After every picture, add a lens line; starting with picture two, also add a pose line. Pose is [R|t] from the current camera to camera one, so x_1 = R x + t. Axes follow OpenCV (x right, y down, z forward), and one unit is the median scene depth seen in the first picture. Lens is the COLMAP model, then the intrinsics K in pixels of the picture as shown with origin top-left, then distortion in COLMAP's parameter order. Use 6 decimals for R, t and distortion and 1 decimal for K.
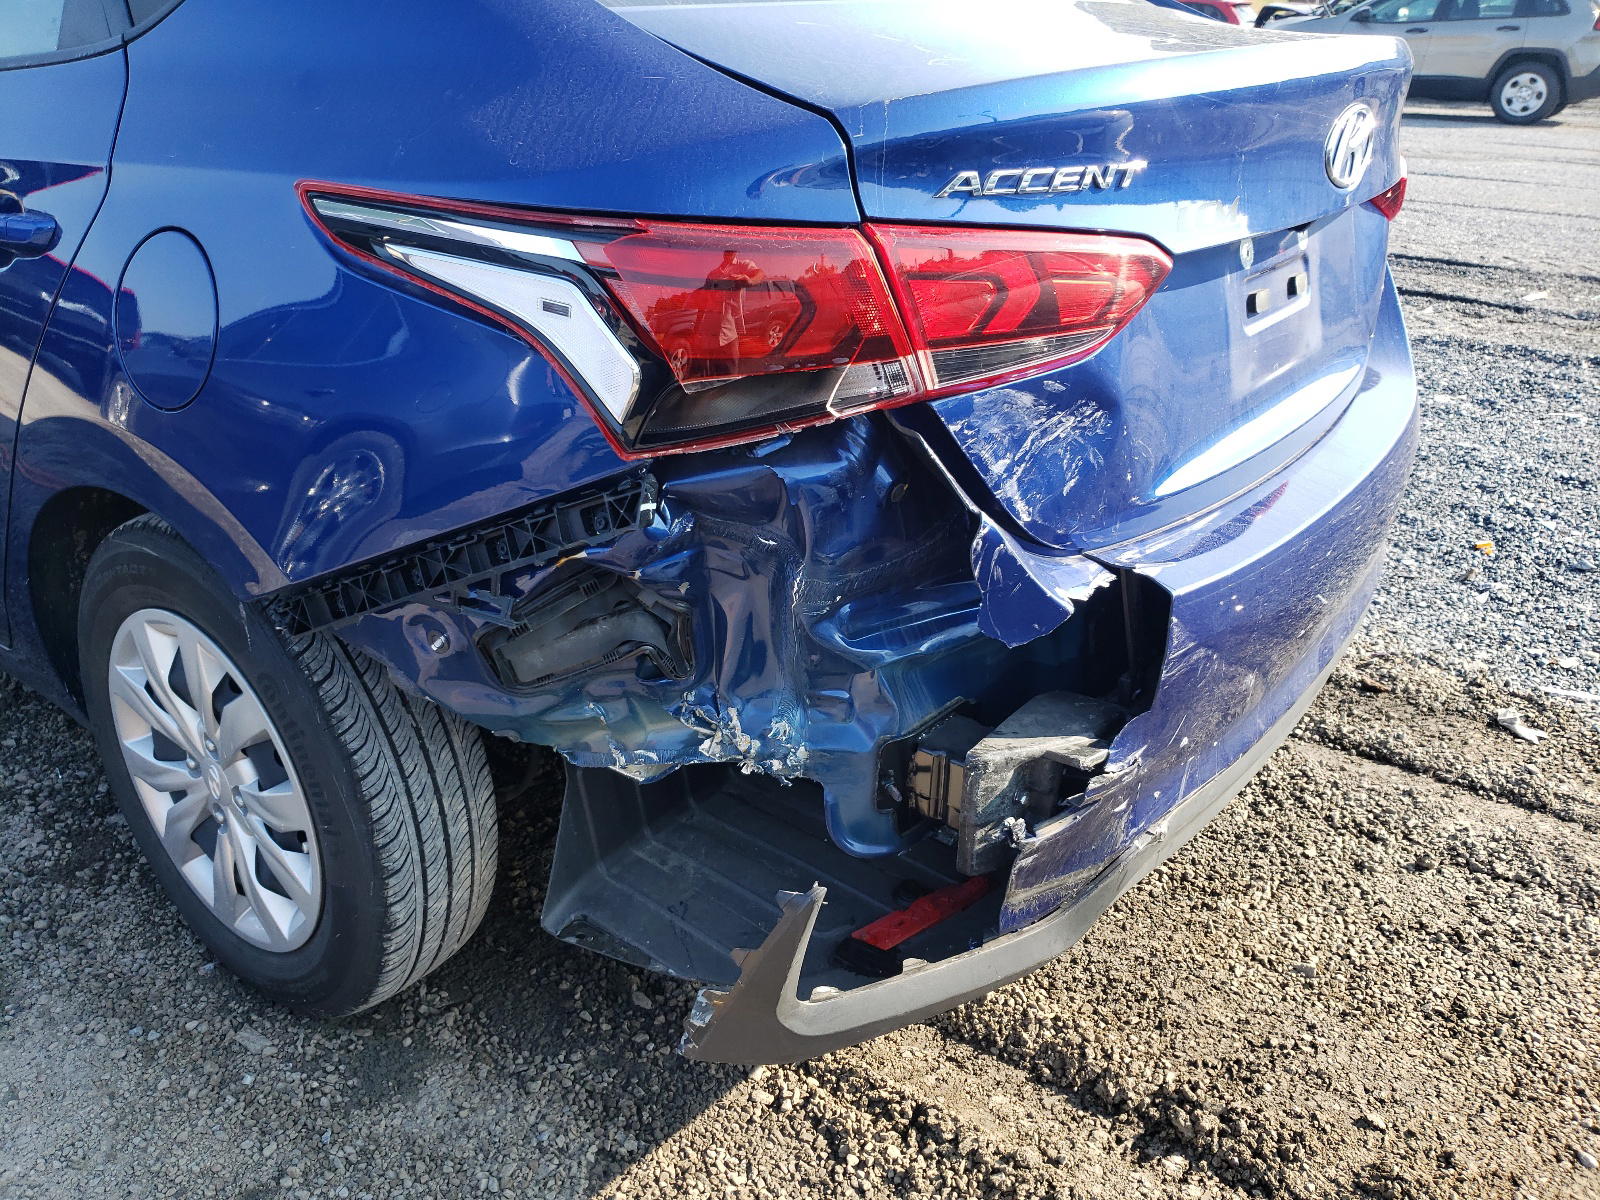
lens RADIAL K [[1211.9, 0, 800.0], [0, 1211.9, 600.0], [0, 0, 1]] dist [-0.000248, 0.000162]
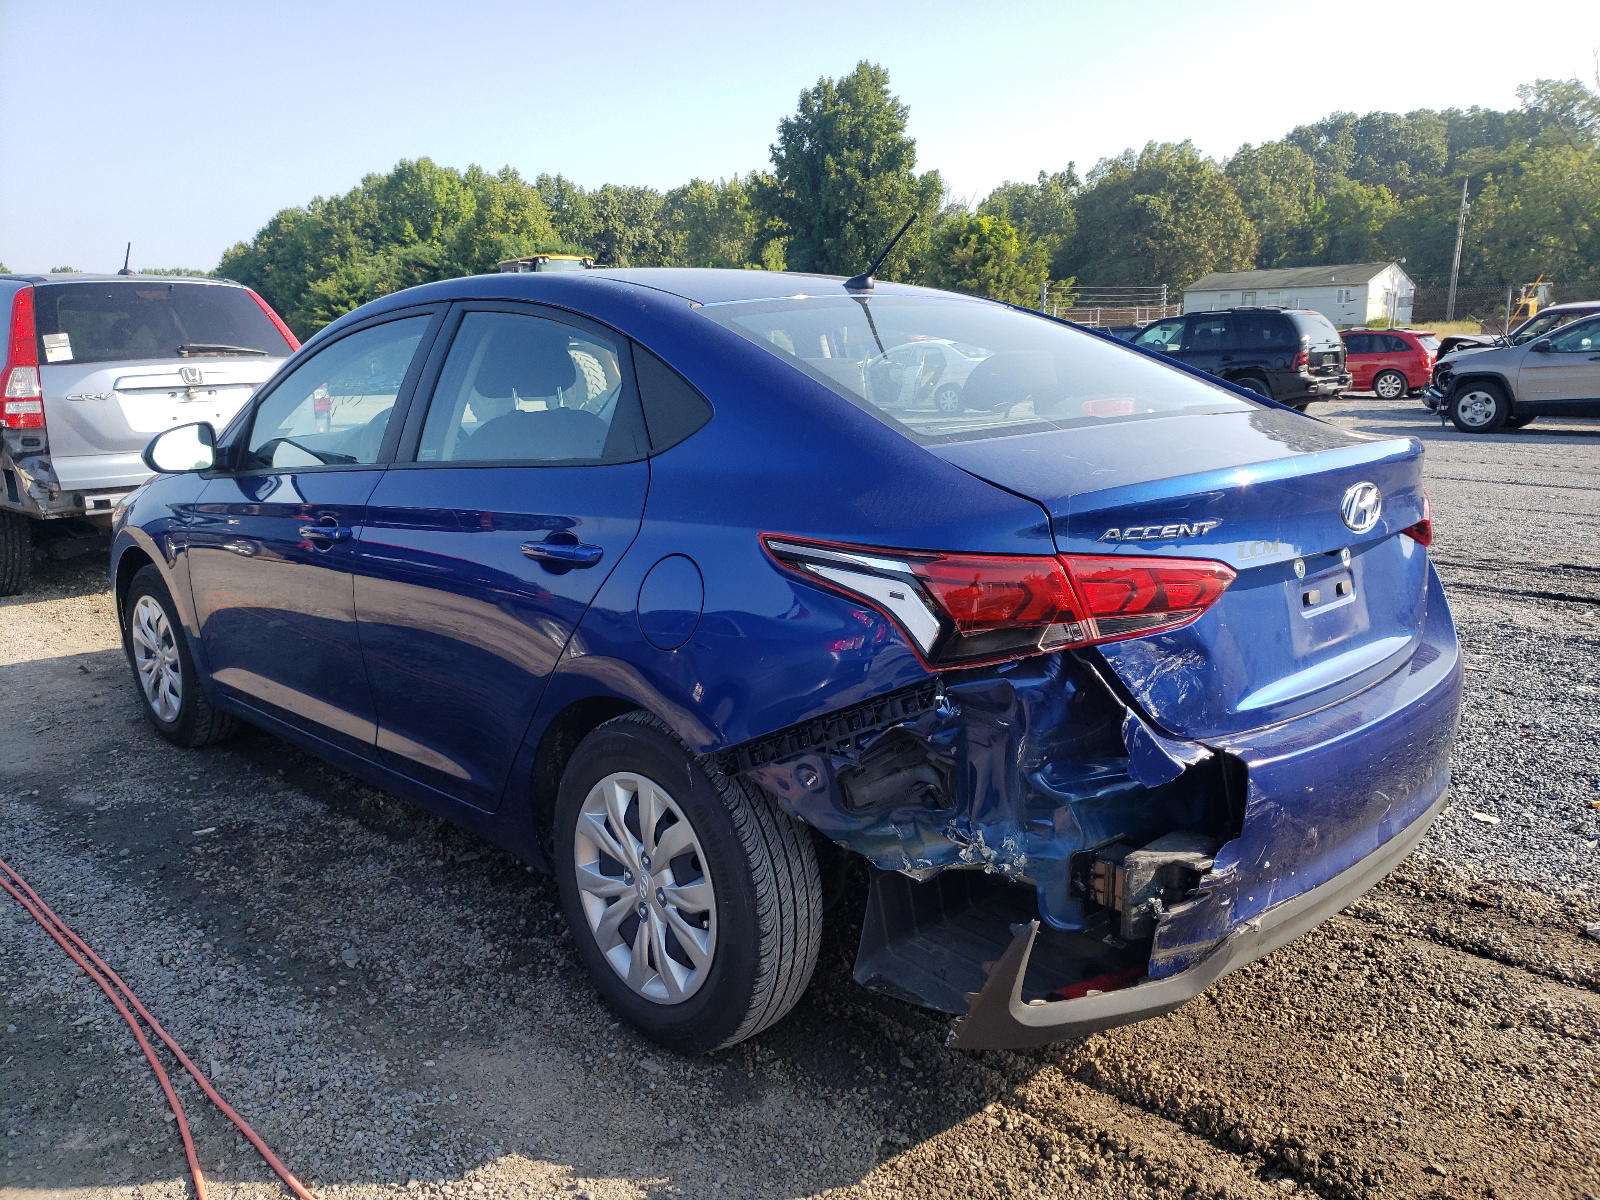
lens RADIAL K [[1297.0, 0, 800.0], [0, 1297.0, 600.0], [0, 0, 1]] dist [0.047440, -0.073627]
pose [[0.989139, 0.006726, -0.146832, -0.034710], [-0.042513, 0.969347, -0.241990, 0.195661], [0.140704, 0.245604, 0.959104, -0.716725]]
